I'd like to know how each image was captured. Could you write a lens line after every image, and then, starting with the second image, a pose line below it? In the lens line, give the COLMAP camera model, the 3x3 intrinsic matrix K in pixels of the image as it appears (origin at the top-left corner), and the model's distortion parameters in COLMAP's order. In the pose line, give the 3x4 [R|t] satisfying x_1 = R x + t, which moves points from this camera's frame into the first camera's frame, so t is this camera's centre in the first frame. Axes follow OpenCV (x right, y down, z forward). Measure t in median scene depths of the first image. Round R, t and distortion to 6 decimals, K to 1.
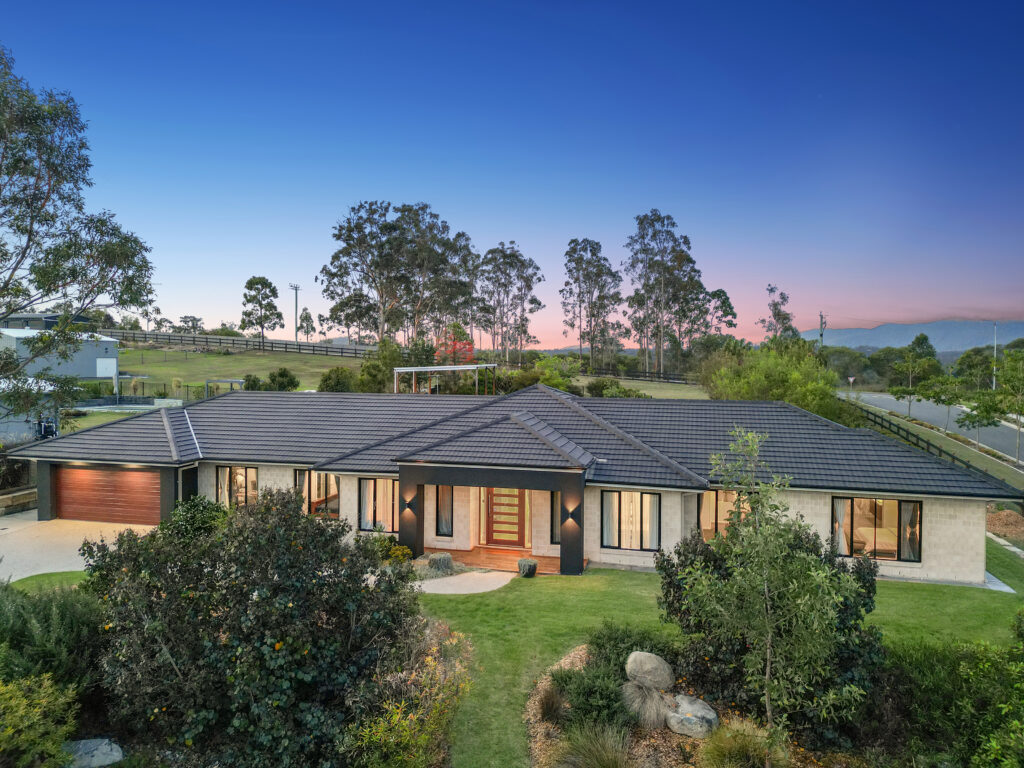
lens RADIAL K [[709.9, 0, 512.6], [0, 709.9, 387.8], [0, 0, 1]] dist [0.057710, -0.049450]
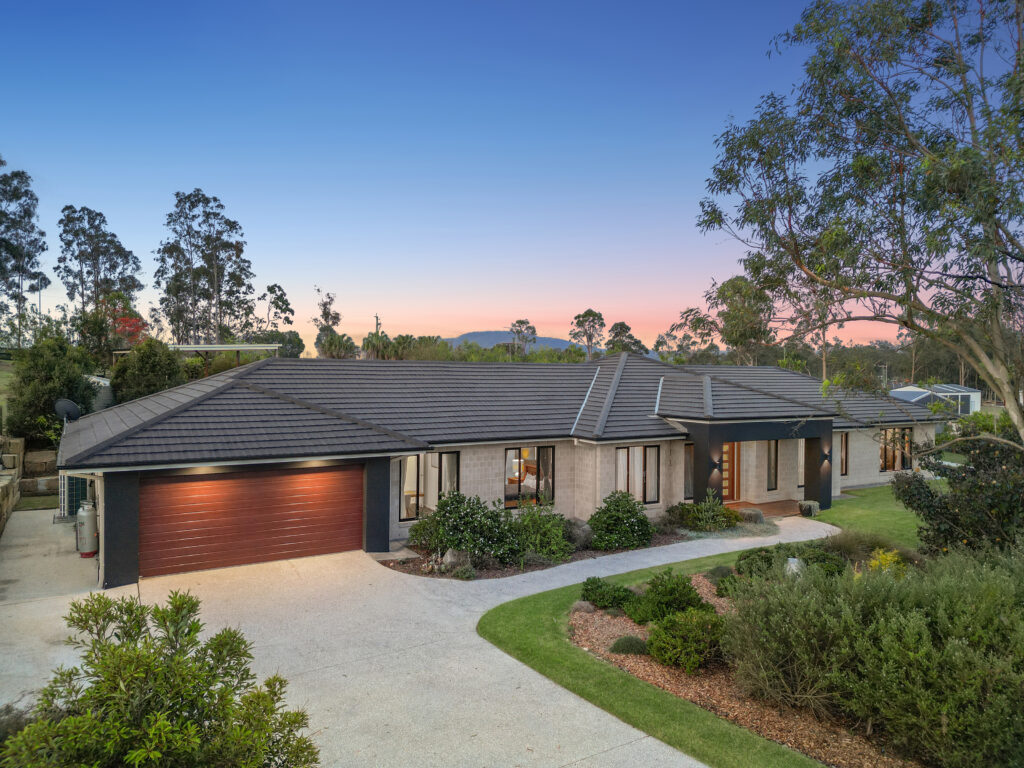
lens RADIAL K [[709.9, 0, 511.1], [0, 709.9, 385.4], [0, 0, 1]] dist [0.057710, -0.049450]
pose [[0.699378, -0.011600, 0.714658, -0.202809], [0.019921, 0.999796, -0.003267, 0.010631], [-0.714474, 0.016522, 0.699466, 0.102250]]
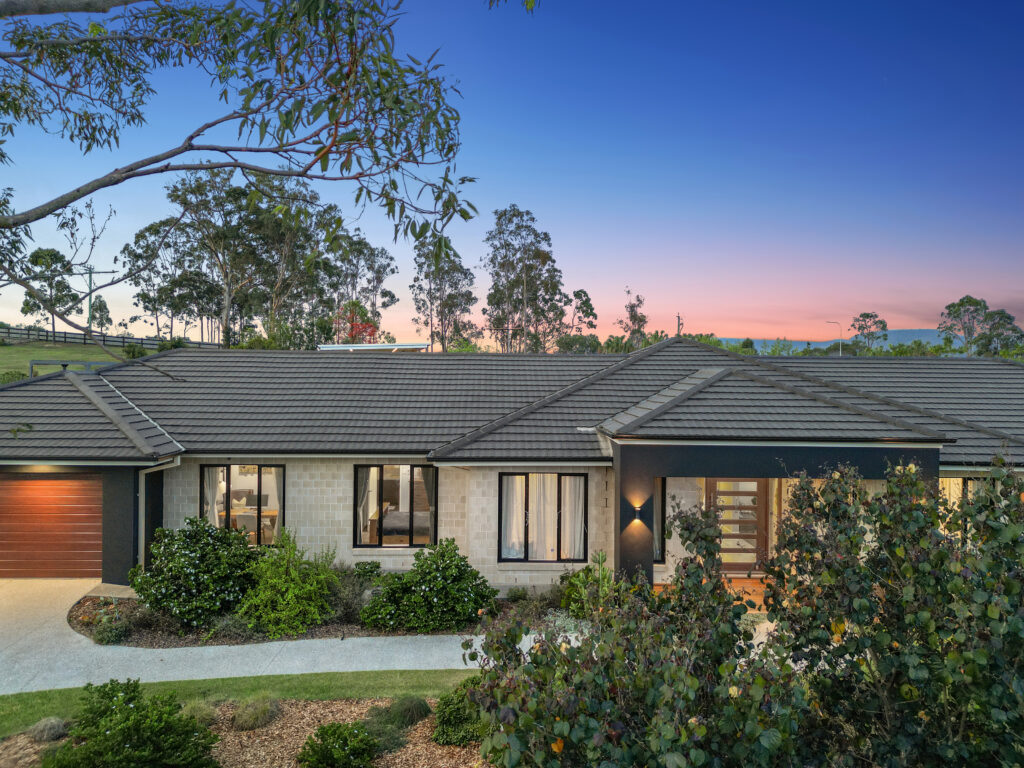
lens RADIAL K [[709.9, 0, 513.6], [0, 709.9, 385.1], [0, 0, 1]] dist [0.057710, -0.049450]
pose [[0.960924, -0.000188, 0.276812, -0.079596], [0.005394, 0.999823, -0.018047, 0.013708], [-0.276759, 0.018835, 0.960755, 0.091412]]
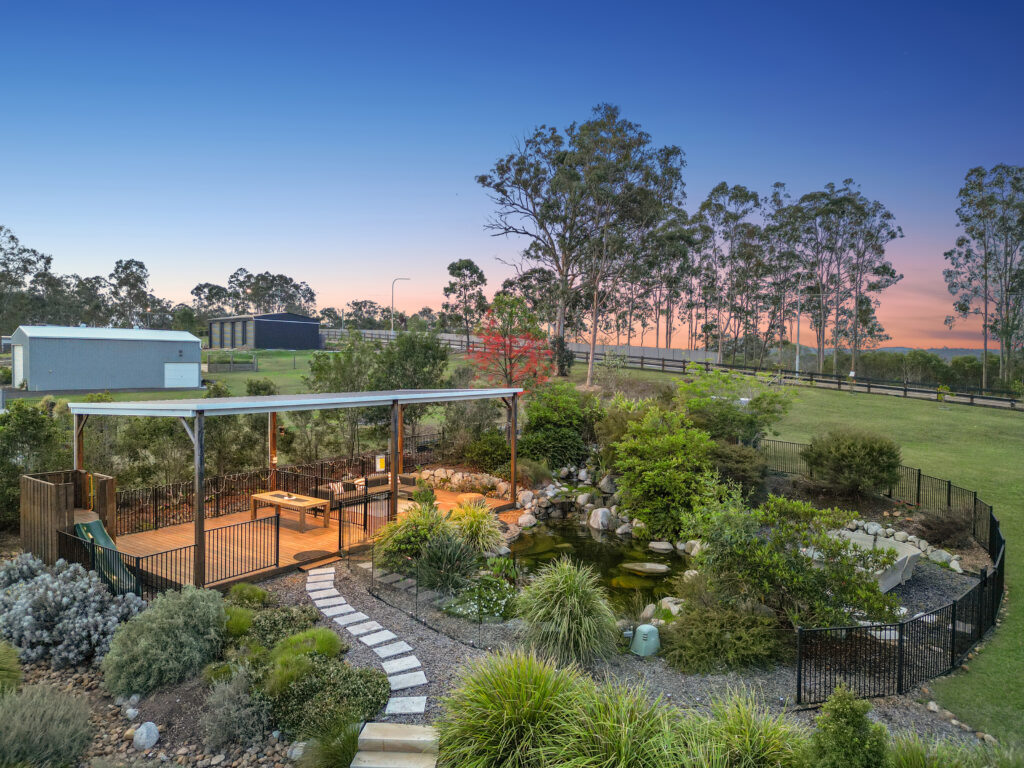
lens RADIAL K [[709.9, 0, 509.9], [0, 709.9, 380.7], [0, 0, 1]] dist [0.057710, -0.049450]
pose [[0.850908, 0.020156, -0.524928, 0.100169], [-0.025126, 0.999682, -0.002344, -0.020731], [0.524713, 0.015184, 0.851144, 0.360779]]
